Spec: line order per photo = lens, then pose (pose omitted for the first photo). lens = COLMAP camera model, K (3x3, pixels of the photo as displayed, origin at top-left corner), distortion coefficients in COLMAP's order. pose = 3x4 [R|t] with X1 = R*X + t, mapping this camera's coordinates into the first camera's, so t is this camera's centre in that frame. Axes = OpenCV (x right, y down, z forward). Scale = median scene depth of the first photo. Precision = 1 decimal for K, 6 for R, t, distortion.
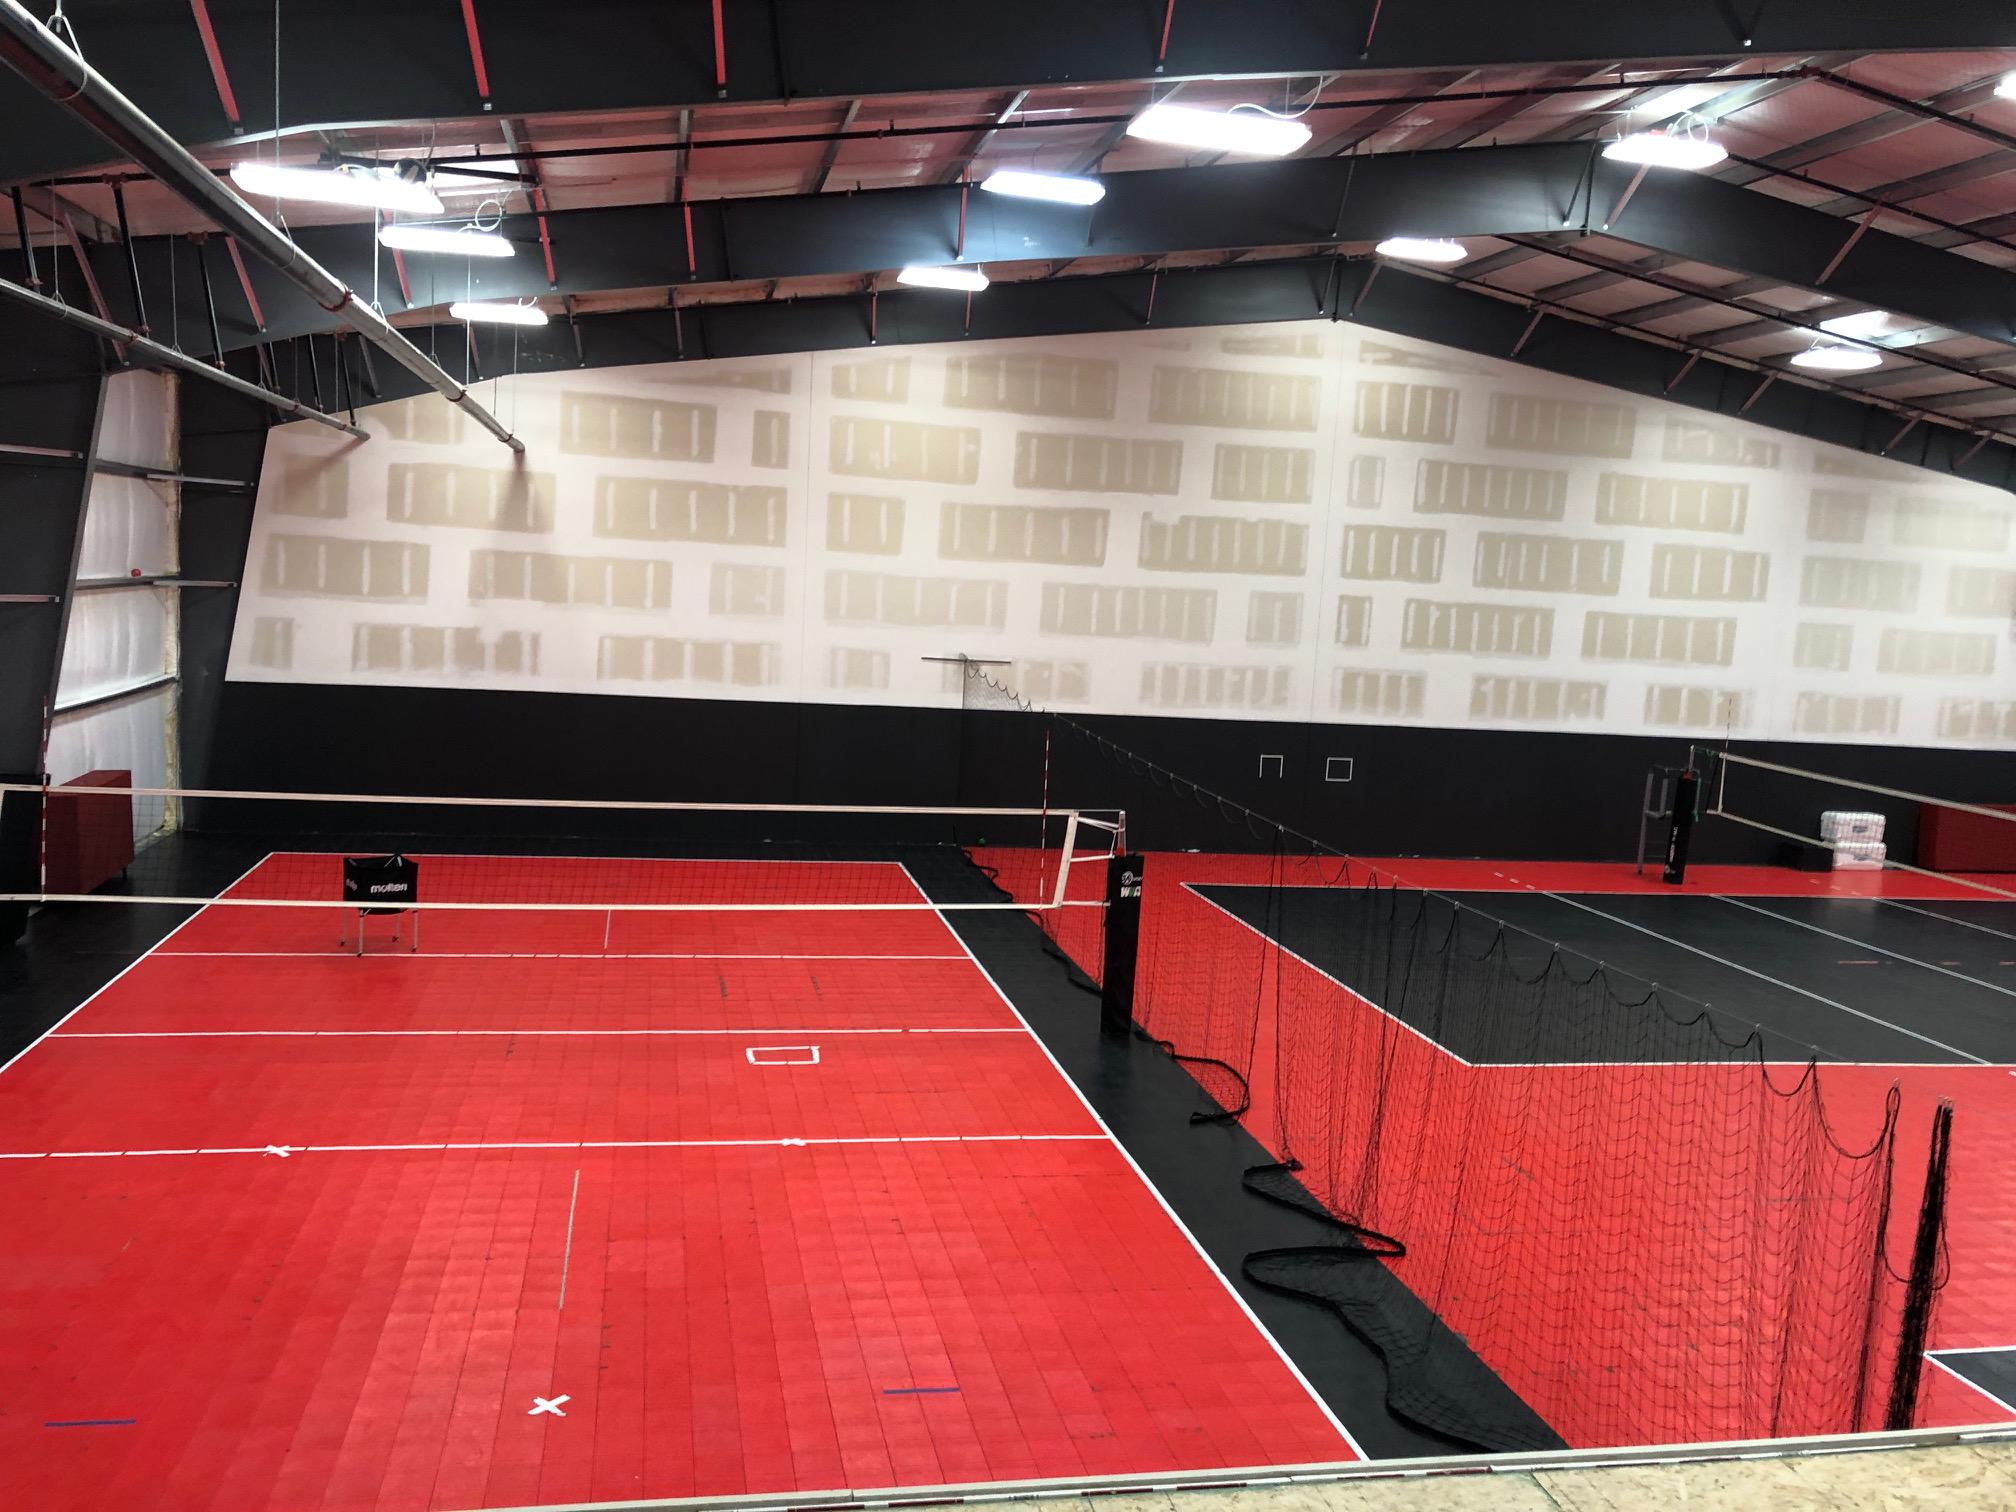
lens RADIAL K [[1646.4, 0, 987.6], [0, 1646.4, 754.5], [0, 0, 1]] dist [0.029956, -0.023257]
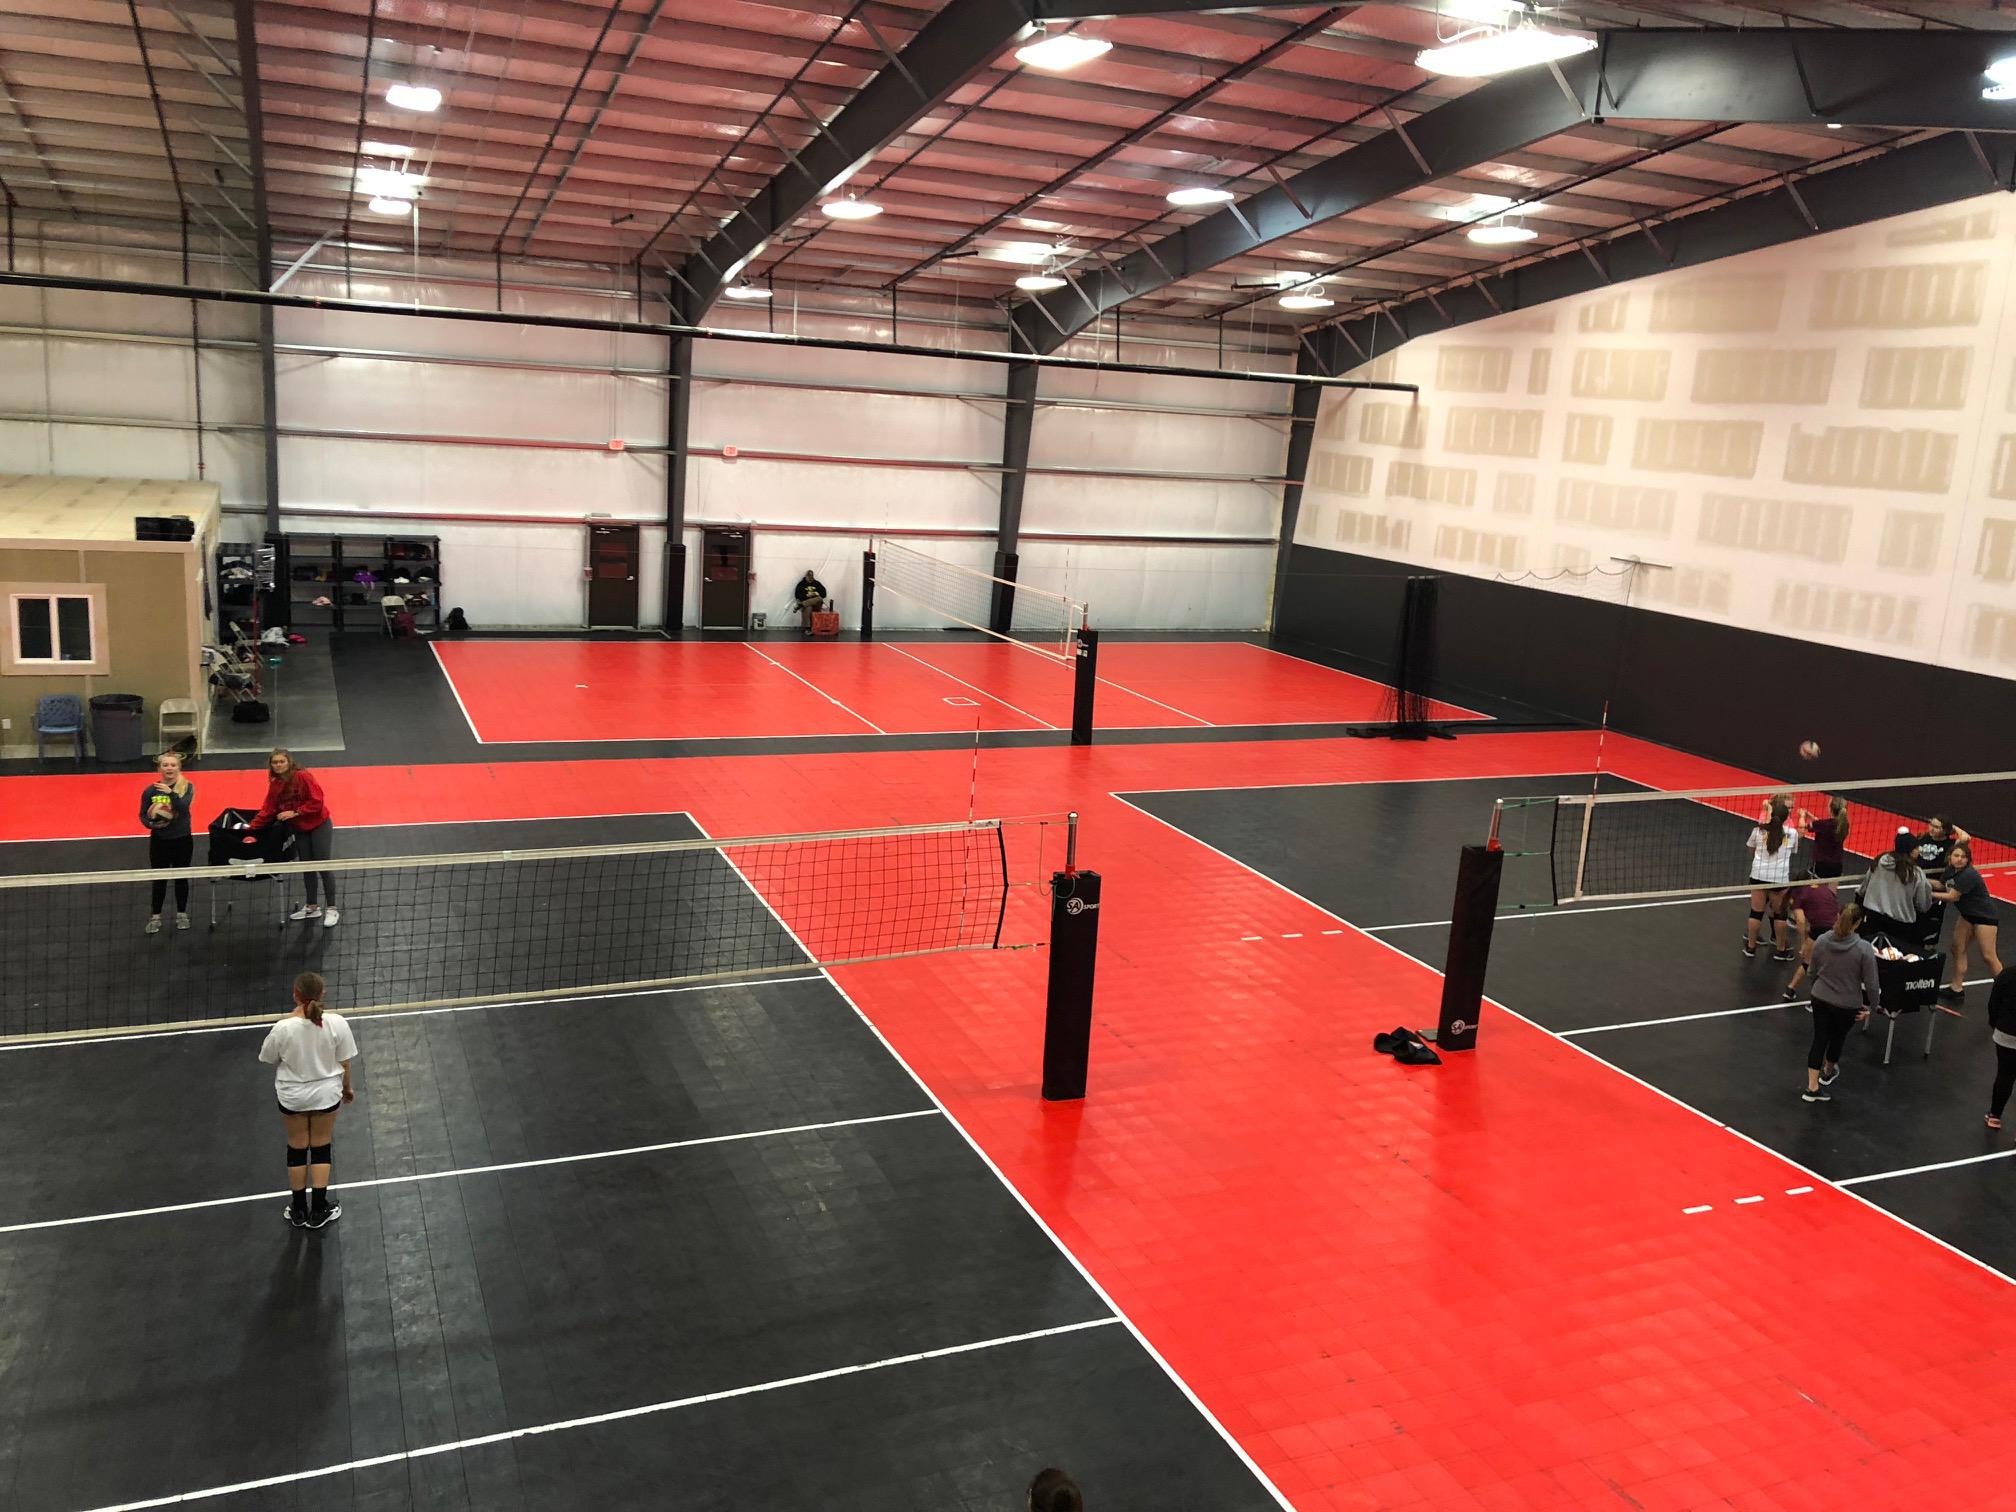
lens RADIAL K [[1646.4, 0, 1051.6], [0, 1646.4, 725.5], [0, 0, 1]] dist [0.029956, -0.023257]
pose [[0.235649, 0.143184, -0.961232, 0.981665], [-0.188610, 0.977019, 0.099298, 0.013067], [0.953360, 0.157898, 0.257240, 0.367189]]
